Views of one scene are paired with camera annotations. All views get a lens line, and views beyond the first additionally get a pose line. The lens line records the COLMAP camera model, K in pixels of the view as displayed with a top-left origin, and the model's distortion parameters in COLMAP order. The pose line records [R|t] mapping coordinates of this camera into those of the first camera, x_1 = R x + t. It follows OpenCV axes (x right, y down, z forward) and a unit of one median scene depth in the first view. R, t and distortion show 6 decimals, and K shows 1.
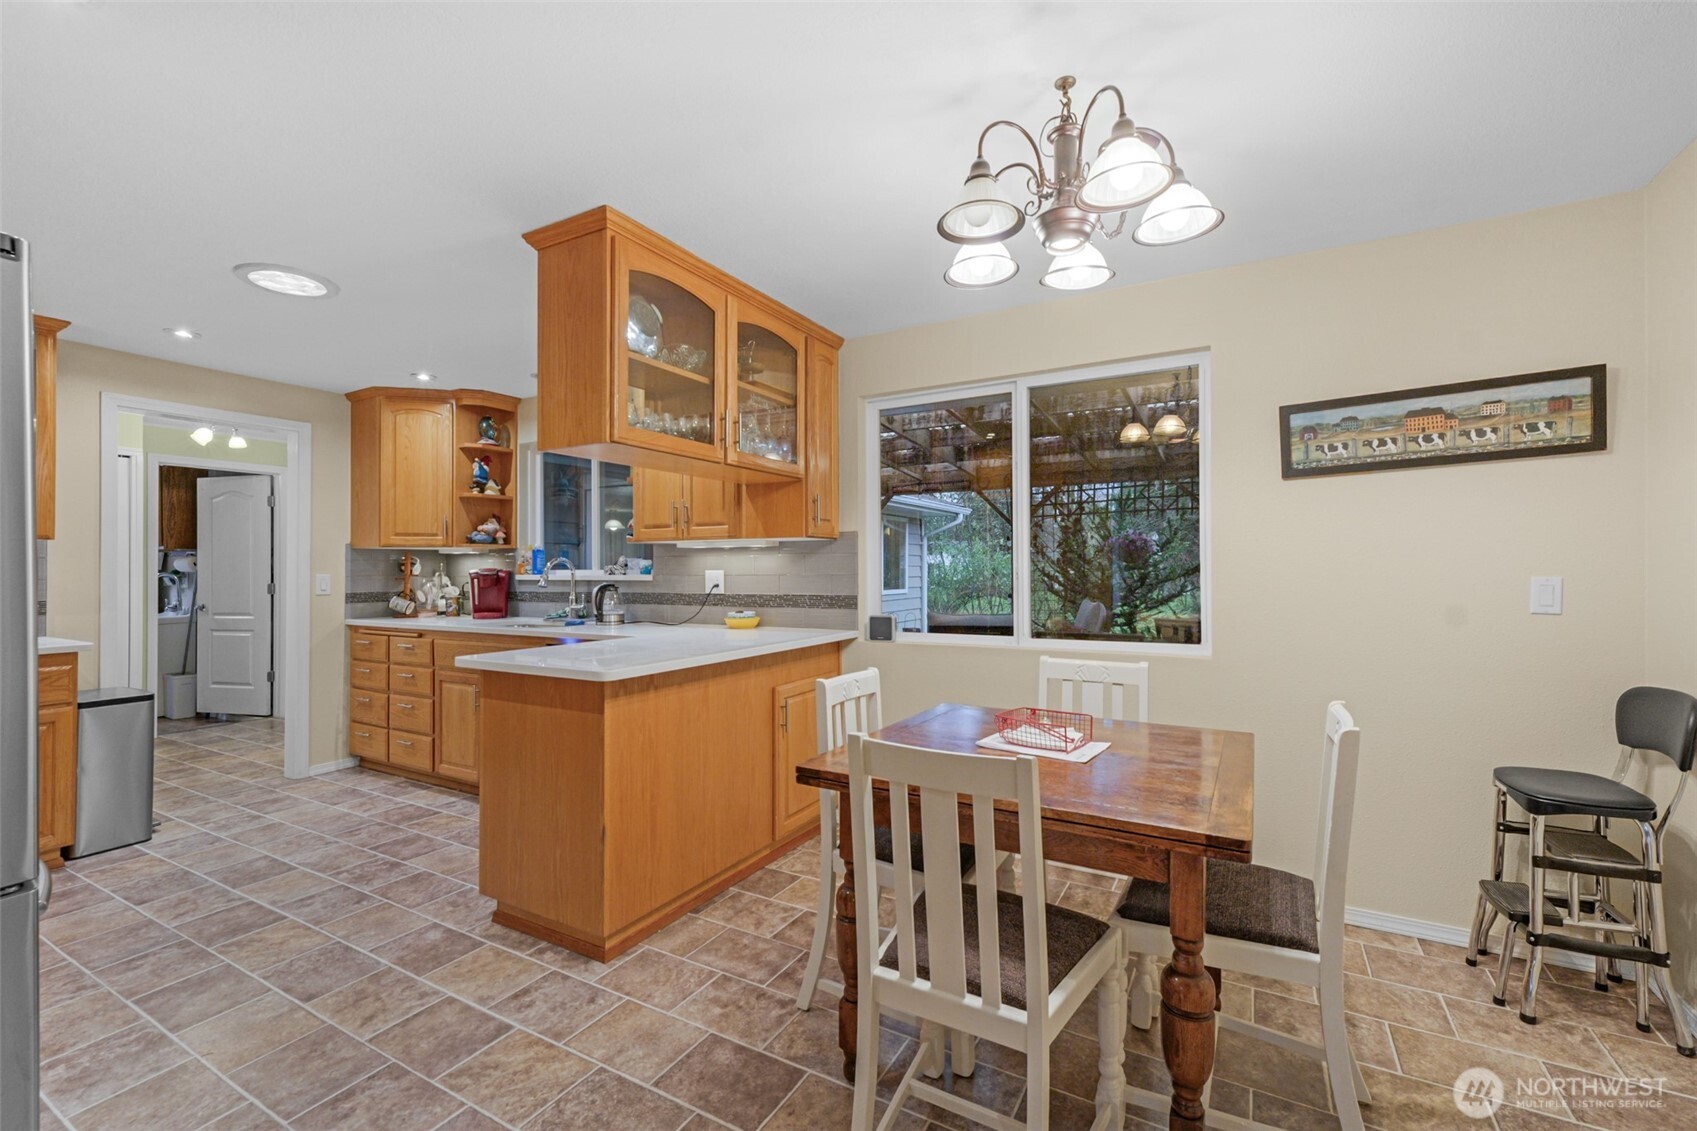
lens RADIAL K [[712.3, 0, 848.5], [0, 712.3, 565.5], [0, 0, 1]] dist [0.012922, -0.000206]
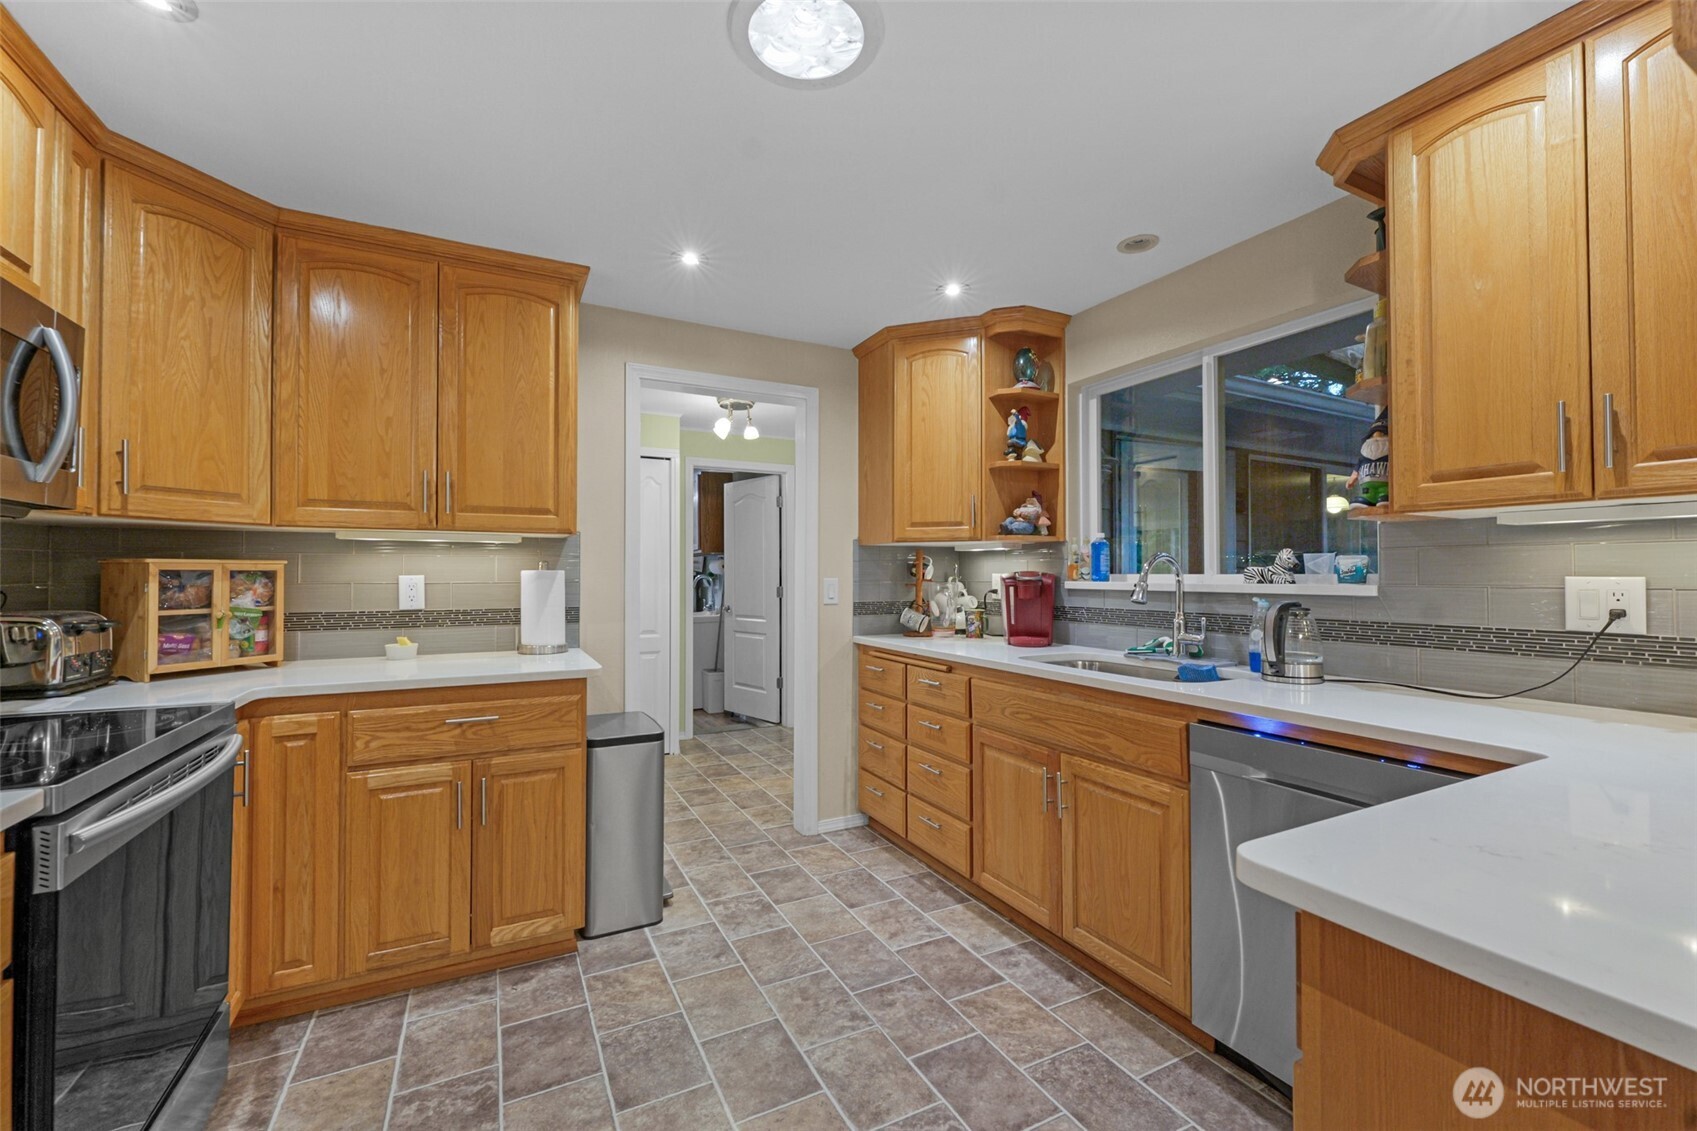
lens RADIAL K [[697.6, 0, 851.6], [0, 697.6, 597.8], [0, 0, 1]] dist [-0.000379, 0.000002]
pose [[0.840162, 0.023441, -0.541829, -0.290803], [-0.002418, 0.999218, 0.039478, 0.003542], [0.542331, -0.031858, 0.839561, 0.359901]]
